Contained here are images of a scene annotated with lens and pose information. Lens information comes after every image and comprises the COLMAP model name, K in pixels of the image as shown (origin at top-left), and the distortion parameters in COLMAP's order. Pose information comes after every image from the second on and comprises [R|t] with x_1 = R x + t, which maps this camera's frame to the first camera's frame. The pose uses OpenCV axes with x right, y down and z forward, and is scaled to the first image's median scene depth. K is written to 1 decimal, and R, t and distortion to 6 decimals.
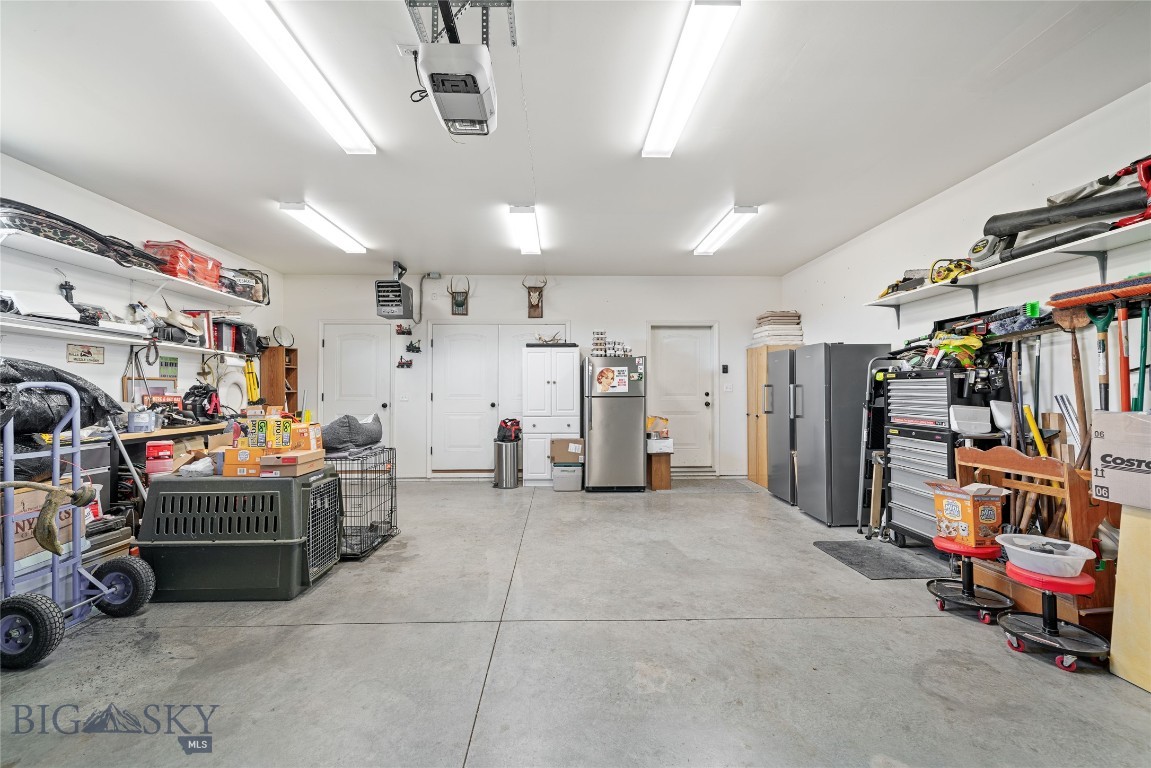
lens RADIAL K [[443.2, 0, 582.3], [0, 443.2, 382.7], [0, 0, 1]] dist [0.003412, 0.000118]
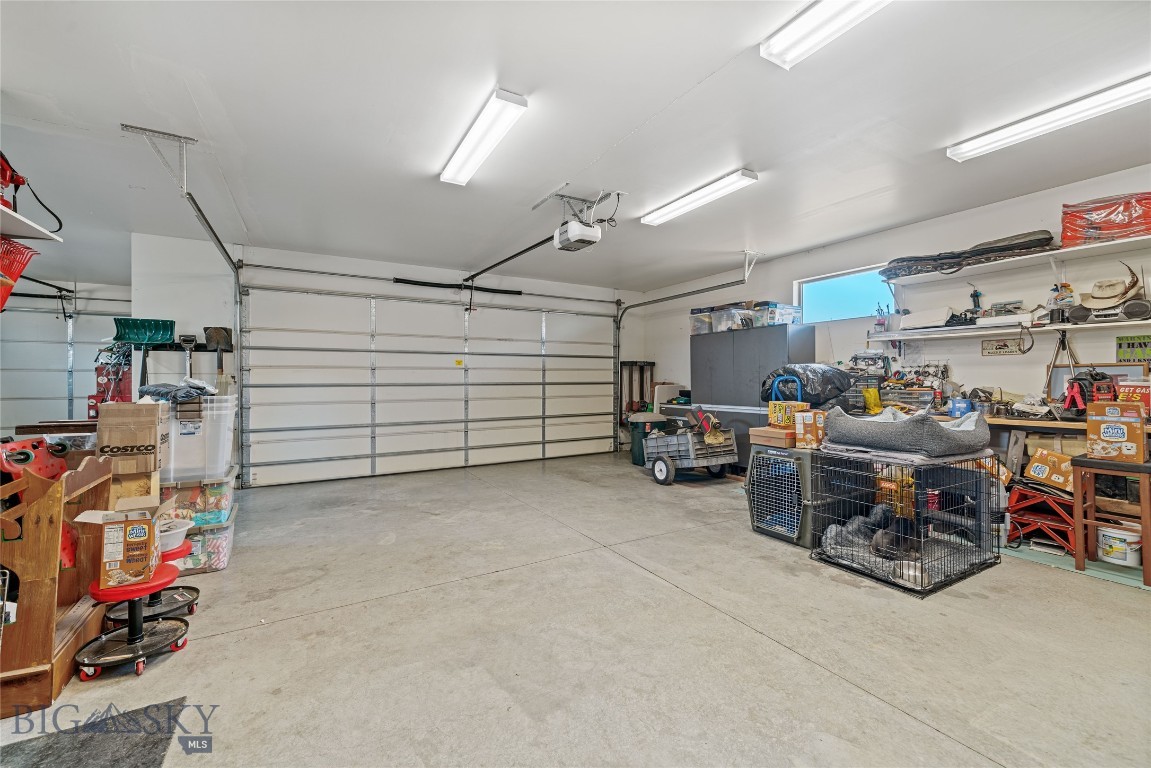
lens RADIAL K [[443.2, 0, 573.9], [0, 443.2, 377.5], [0, 0, 1]] dist [0.003412, 0.000118]
pose [[-0.879179, 0.005346, -0.476462, 0.497189], [0.017942, 0.999599, -0.021891, 0.024293], [0.476154, -0.027795, -0.878923, 1.913349]]
